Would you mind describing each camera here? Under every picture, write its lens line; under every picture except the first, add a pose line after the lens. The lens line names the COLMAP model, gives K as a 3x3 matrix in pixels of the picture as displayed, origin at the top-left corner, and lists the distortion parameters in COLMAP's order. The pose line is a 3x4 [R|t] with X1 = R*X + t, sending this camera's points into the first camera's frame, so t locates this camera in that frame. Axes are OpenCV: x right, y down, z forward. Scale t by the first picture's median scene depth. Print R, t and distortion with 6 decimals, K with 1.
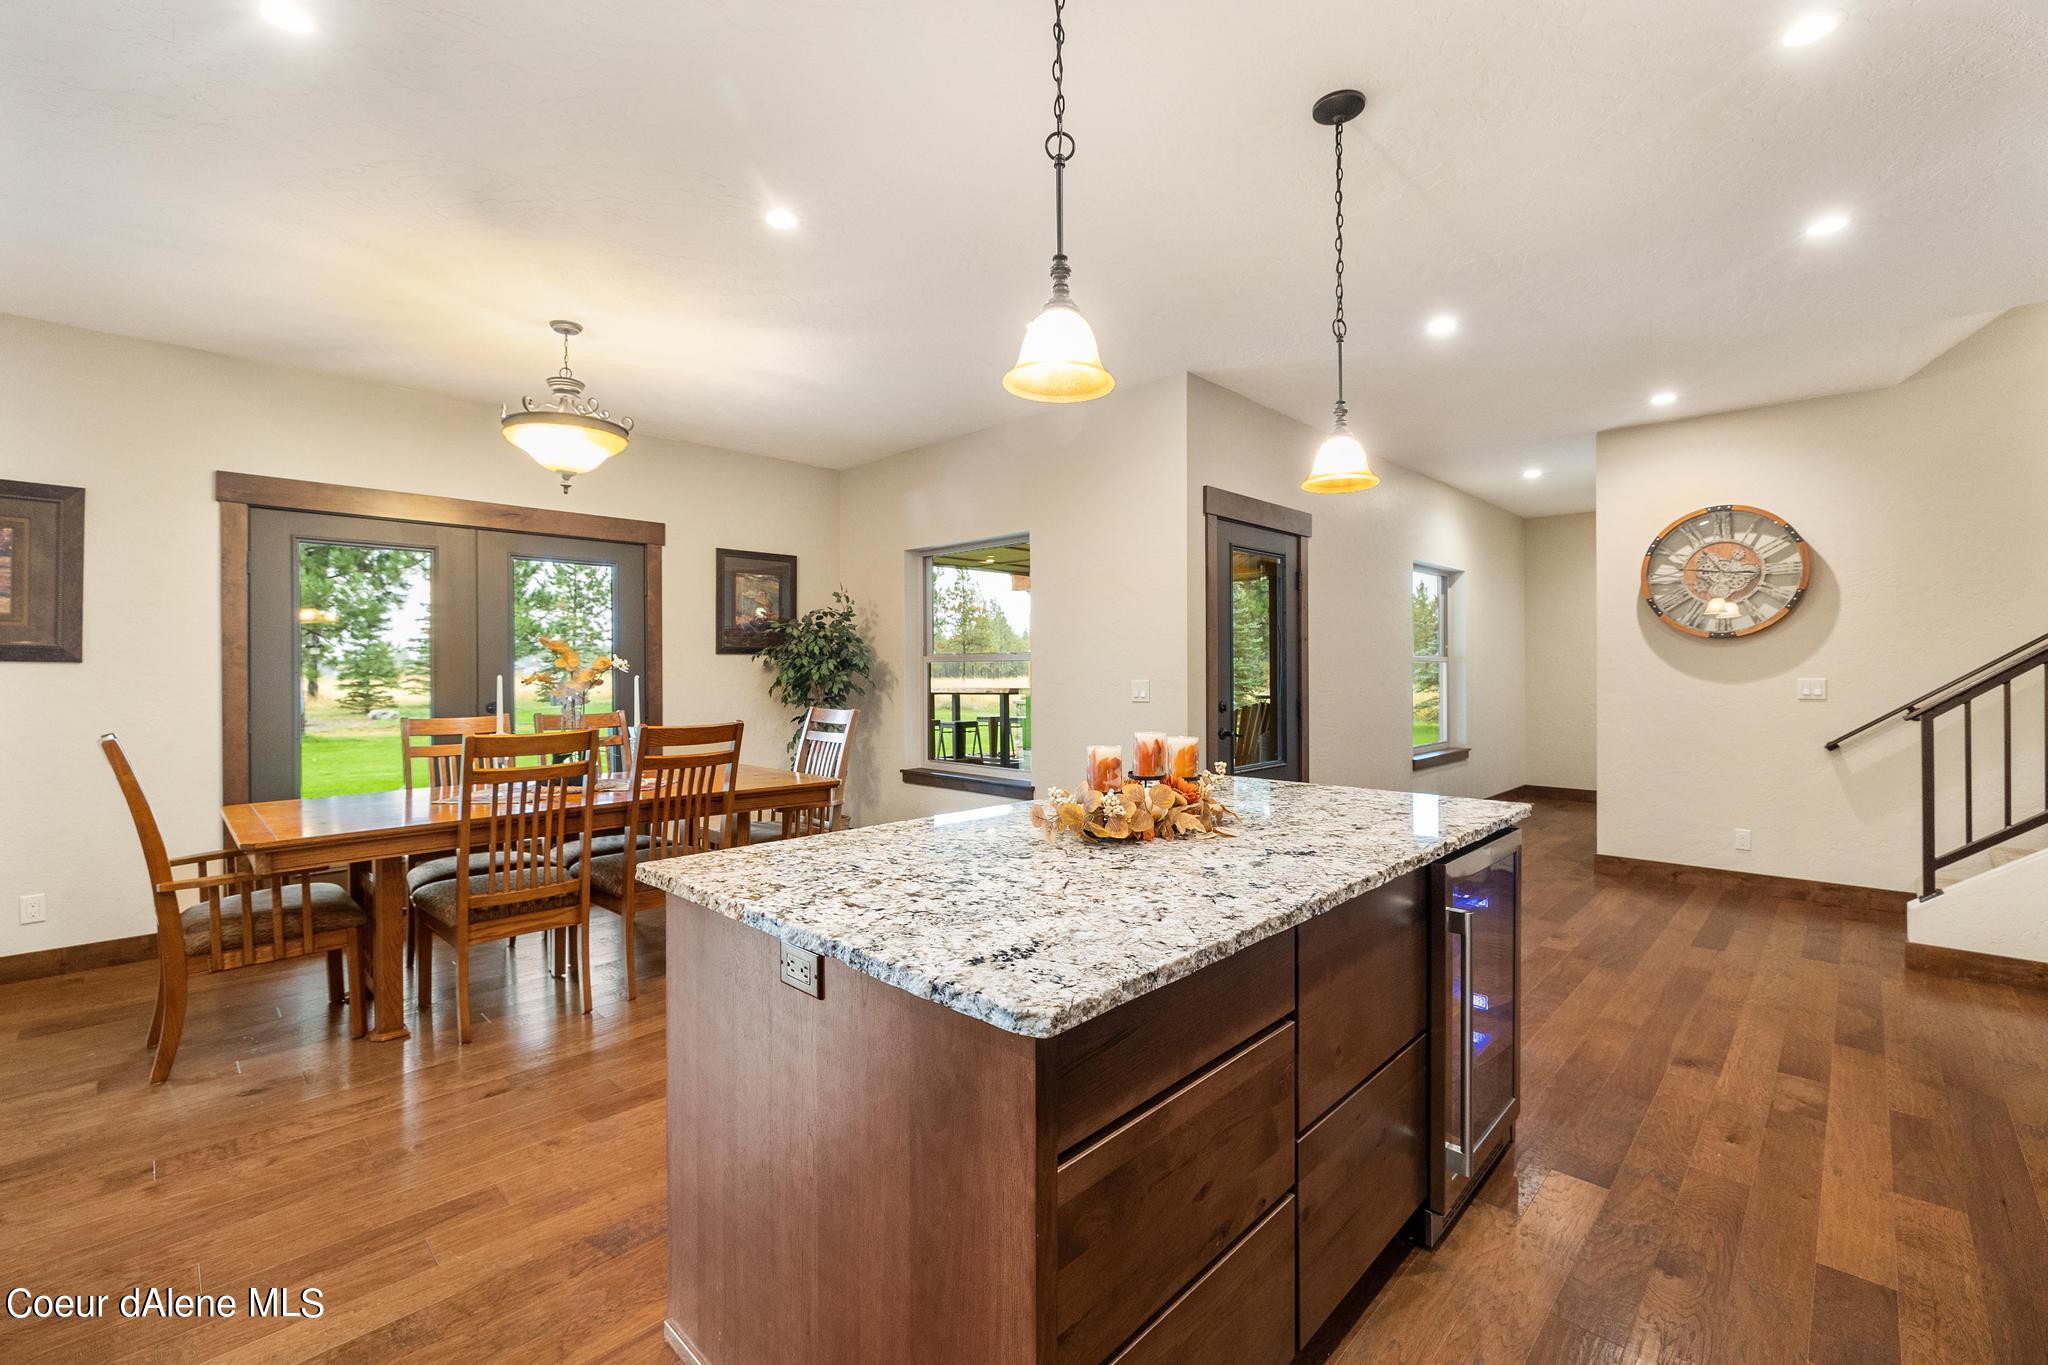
lens RADIAL K [[853.1, 0, 1022.3], [0, 853.1, 679.2], [0, 0, 1]] dist [-0.005846, 0.000849]
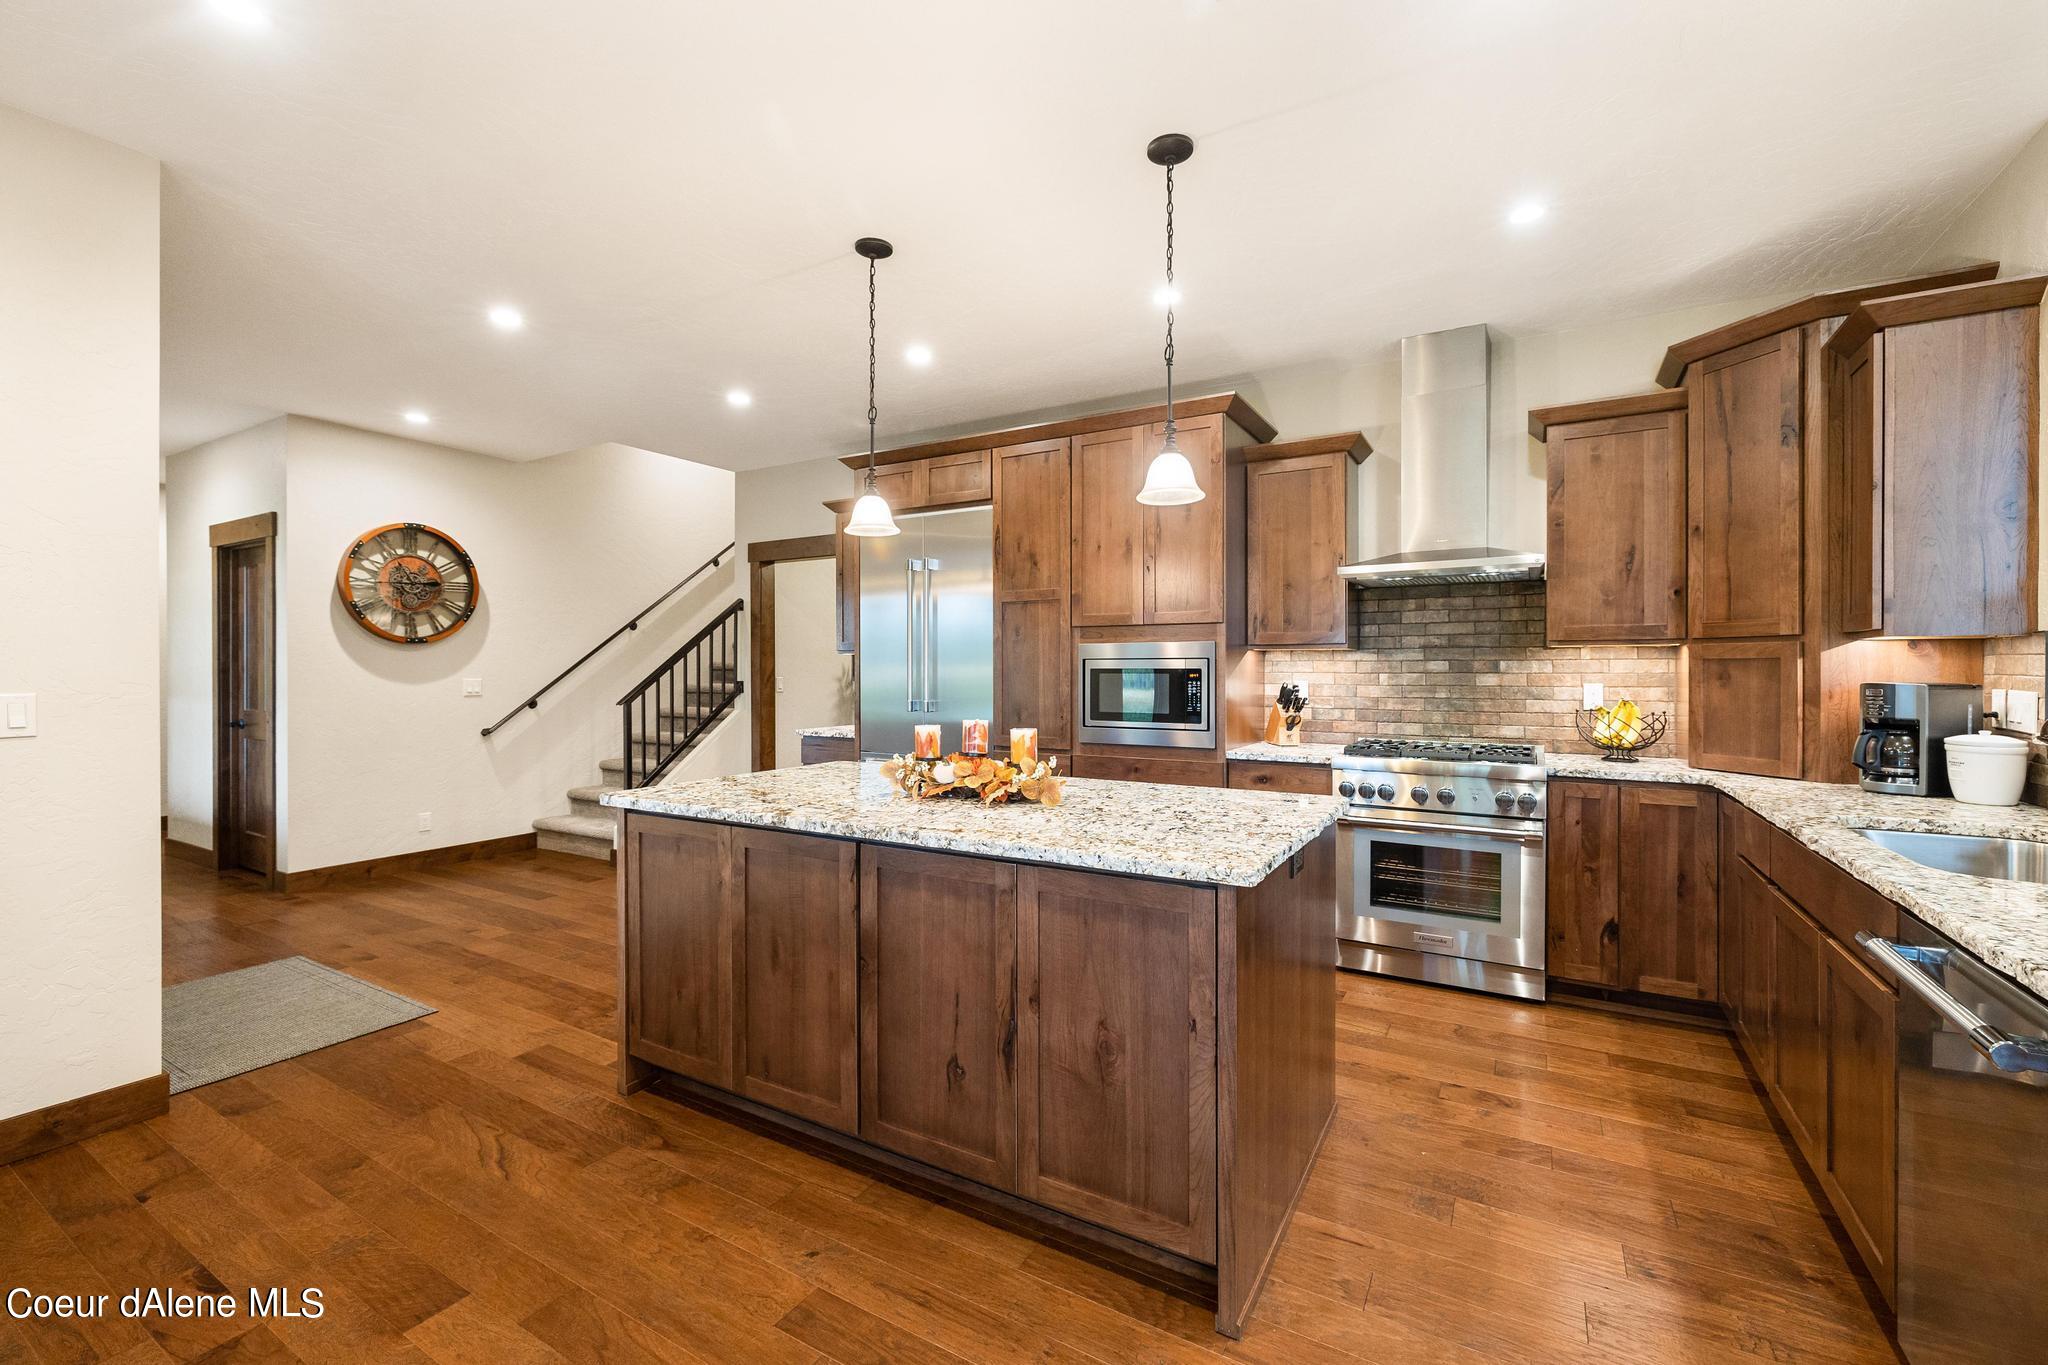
lens RADIAL K [[853.1, 0, 1026.7], [0, 853.1, 670.9], [0, 0, 1]] dist [-0.005846, 0.000849]
pose [[-0.234597, -0.000328, 0.972093, -0.467623], [0.010564, 0.999940, 0.002887, -0.007087], [-0.972035, 0.010947, -0.234579, 0.521178]]
